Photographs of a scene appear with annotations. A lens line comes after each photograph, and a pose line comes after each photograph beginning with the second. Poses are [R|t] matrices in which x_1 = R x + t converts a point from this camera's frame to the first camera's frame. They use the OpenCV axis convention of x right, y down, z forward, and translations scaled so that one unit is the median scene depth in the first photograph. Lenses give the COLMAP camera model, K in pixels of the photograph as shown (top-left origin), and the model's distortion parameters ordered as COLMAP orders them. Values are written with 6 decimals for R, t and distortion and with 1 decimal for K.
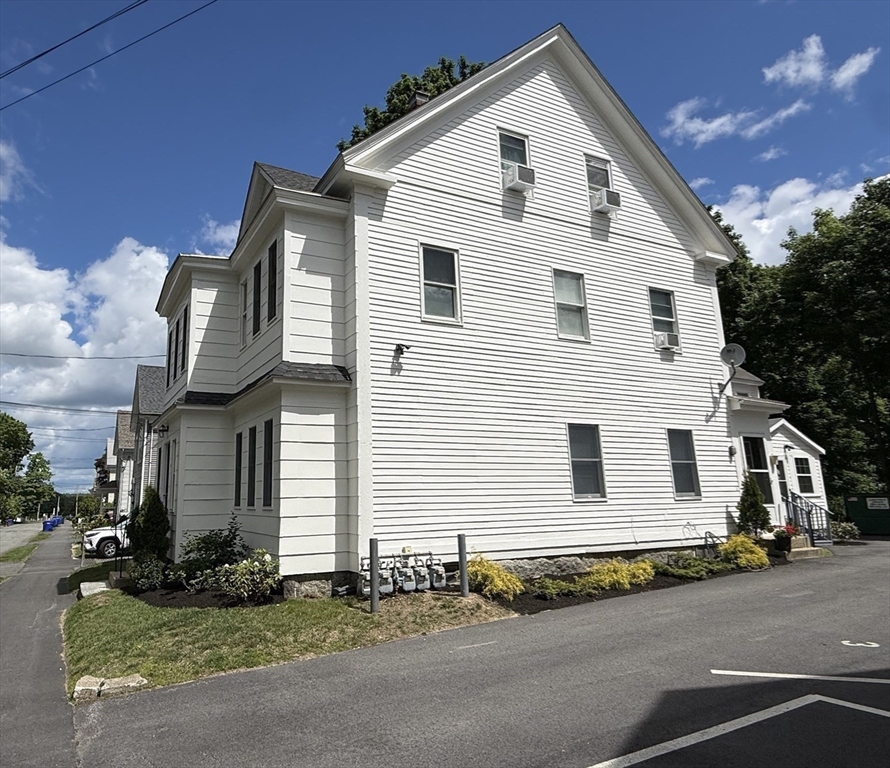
lens RADIAL K [[586.7, 0, 365.1], [0, 586.7, 371.6], [0, 0, 1]] dist [-0.003367, 0.000077]
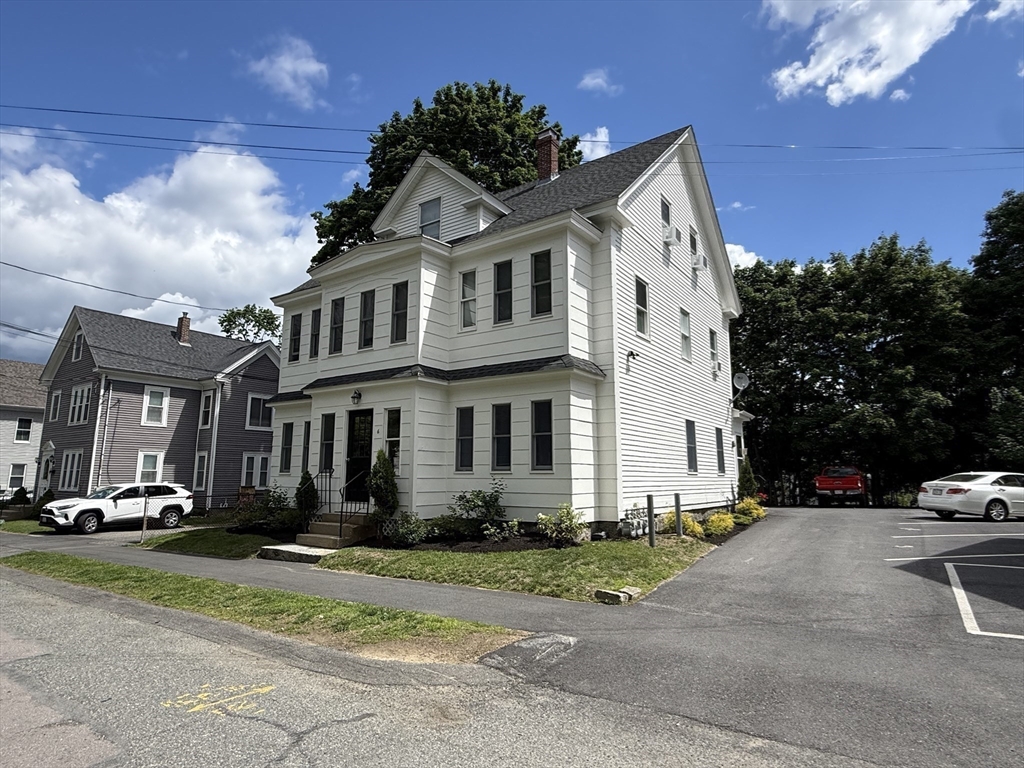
lens RADIAL K [[570.9, 0, 512.0], [0, 570.9, 384.0], [0, 0, 1]] dist [-0.003537, -0.000298]
pose [[0.869808, 0.100173, 0.483115, -0.635148], [-0.121689, 0.992479, 0.013302, 0.033689], [-0.478149, -0.070360, 0.875456, 0.002620]]
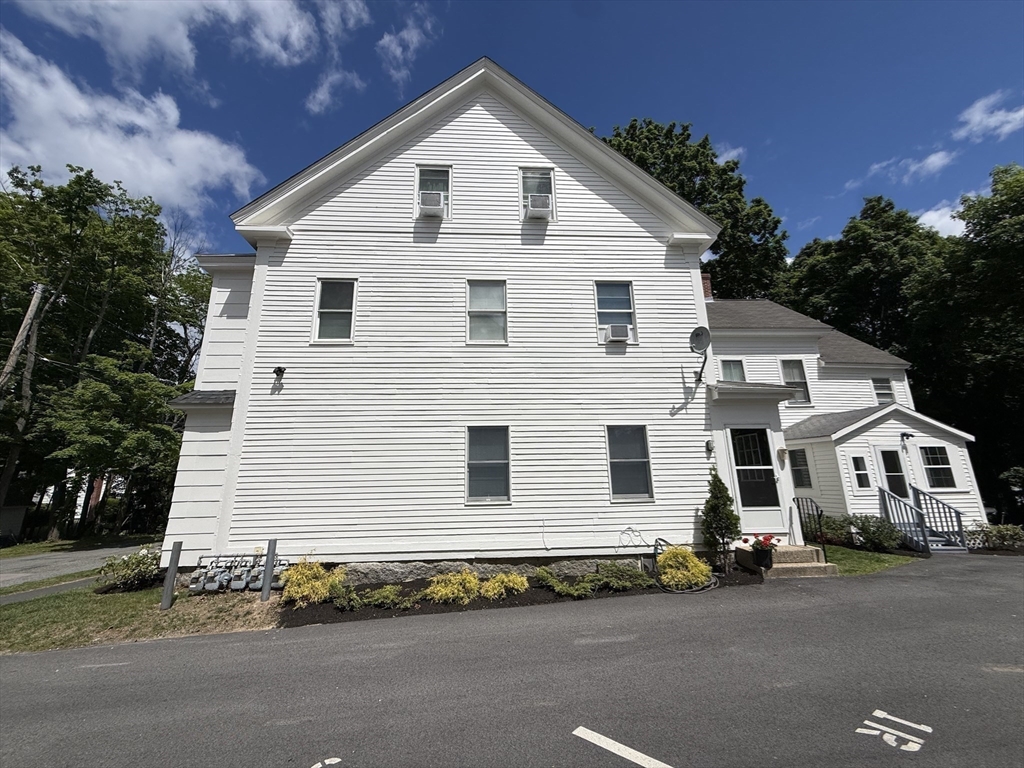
lens RADIAL K [[404.7, 0, 512.0], [0, 404.7, 384.0], [0, 0, 1]] dist [-0.000669, -0.000221]
pose [[0.928593, -0.092207, -0.359463, 0.621688], [0.081986, 0.995679, -0.043612, 0.047529], [0.361931, 0.011027, 0.932140, 0.343435]]
